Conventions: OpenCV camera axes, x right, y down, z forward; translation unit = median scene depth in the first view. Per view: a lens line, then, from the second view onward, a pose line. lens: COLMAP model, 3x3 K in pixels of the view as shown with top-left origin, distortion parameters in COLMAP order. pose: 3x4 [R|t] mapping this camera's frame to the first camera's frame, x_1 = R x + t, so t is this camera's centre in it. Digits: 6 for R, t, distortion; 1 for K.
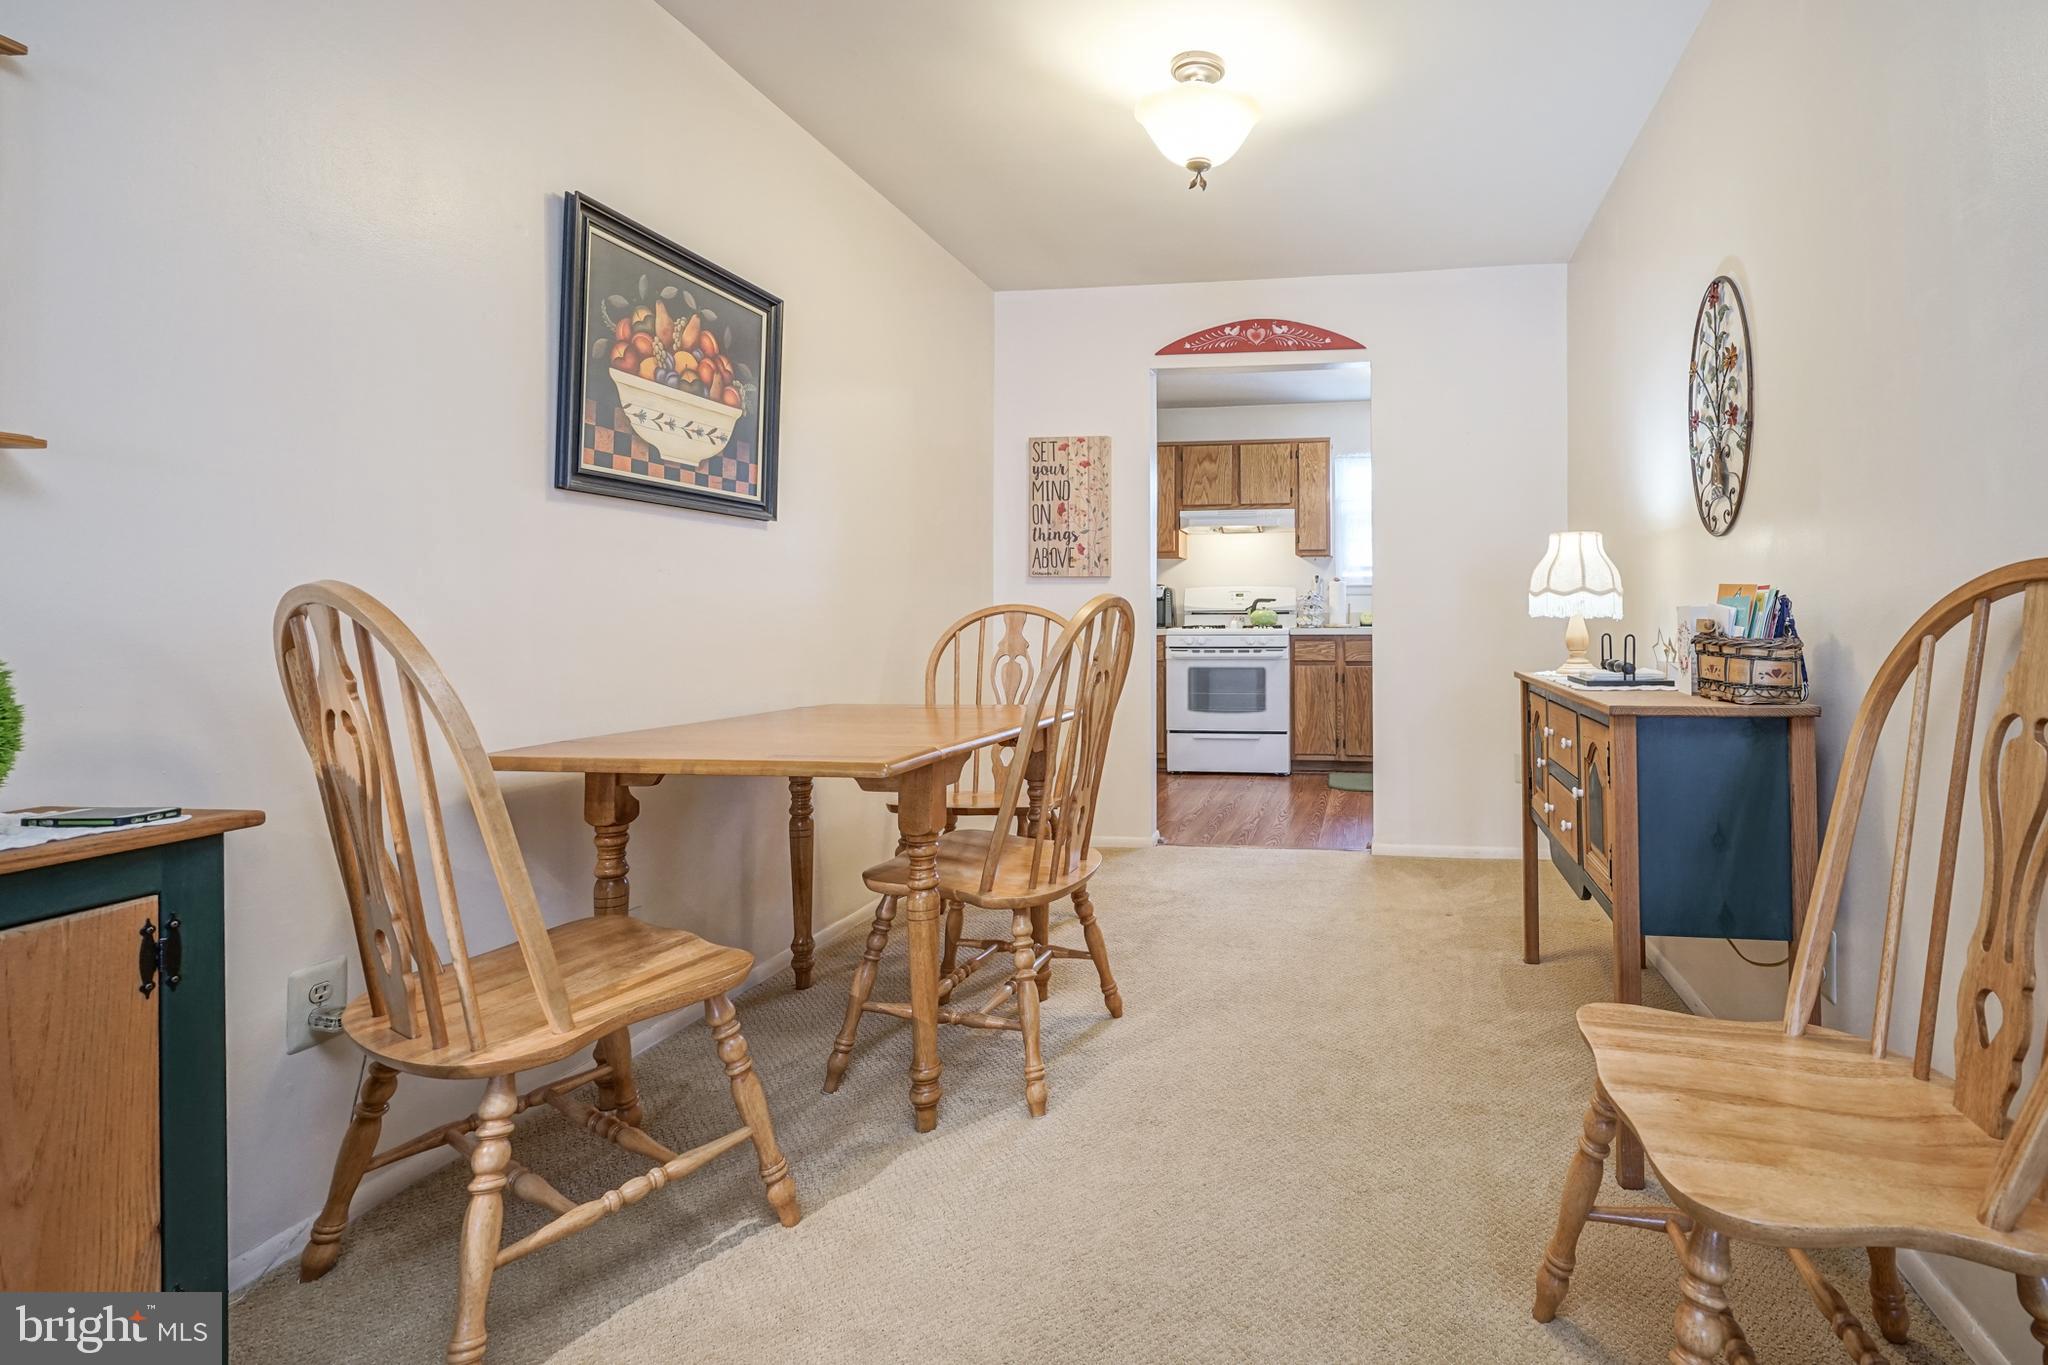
lens RADIAL K [[1012.5, 0, 1219.1], [0, 1012.5, 609.6], [0, 0, 1]] dist [-0.002412, 0.000625]
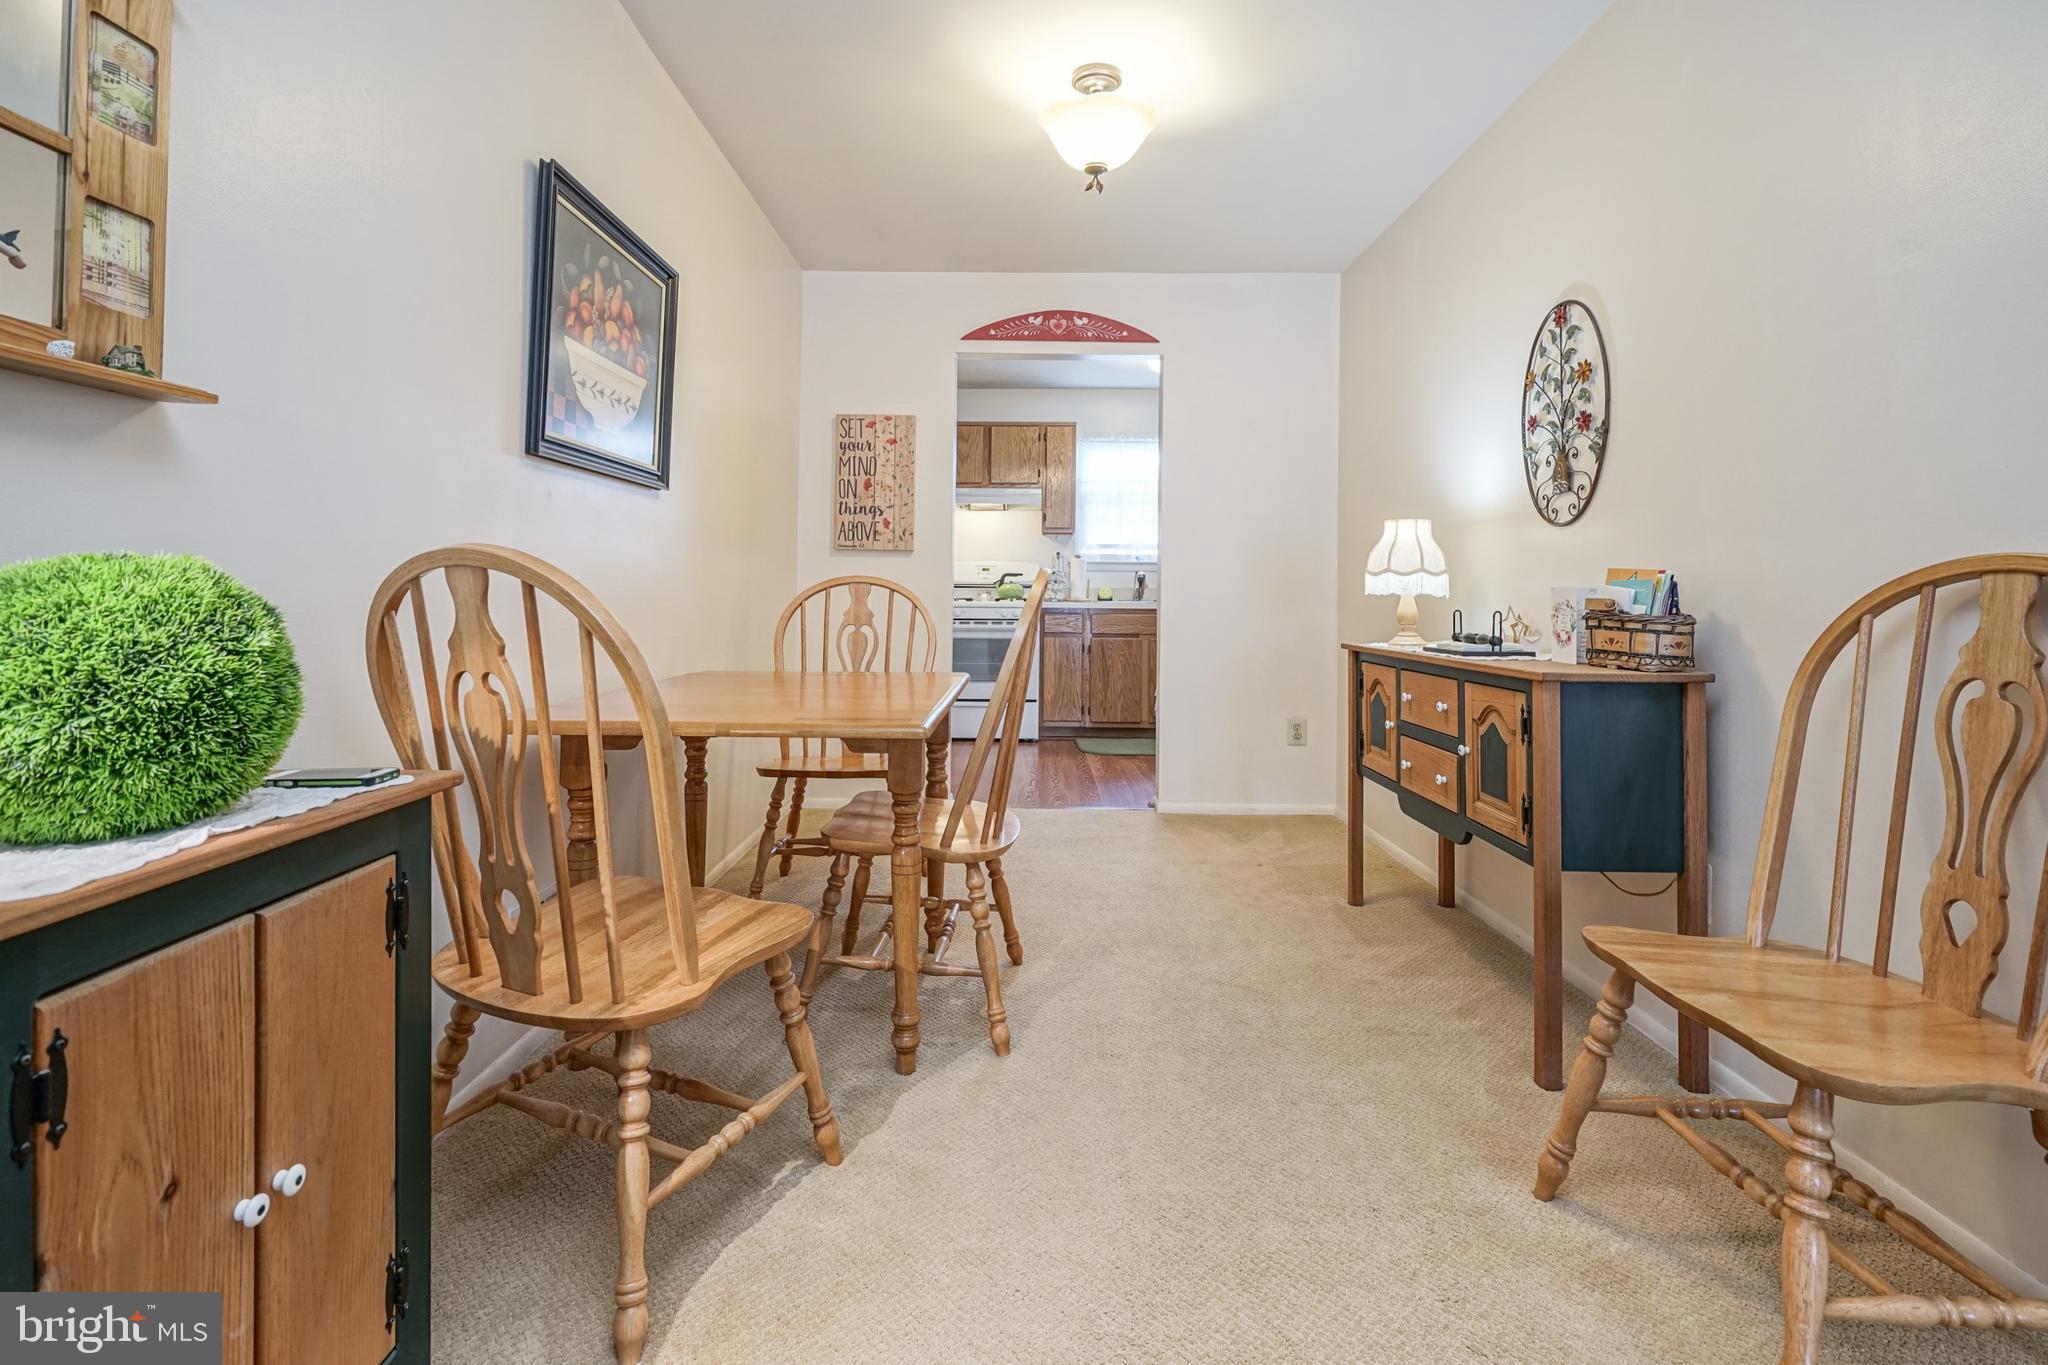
lens RADIAL K [[978.0, 0, 1002.8], [0, 978.0, 587.2], [0, 0, 1]] dist [-0.001549, 0.000235]
pose [[0.991799, 0.013797, 0.127059, -0.279173], [-0.014268, 0.999894, 0.002800, 0.002474], [-0.127007, -0.004590, 0.991891, -0.020103]]
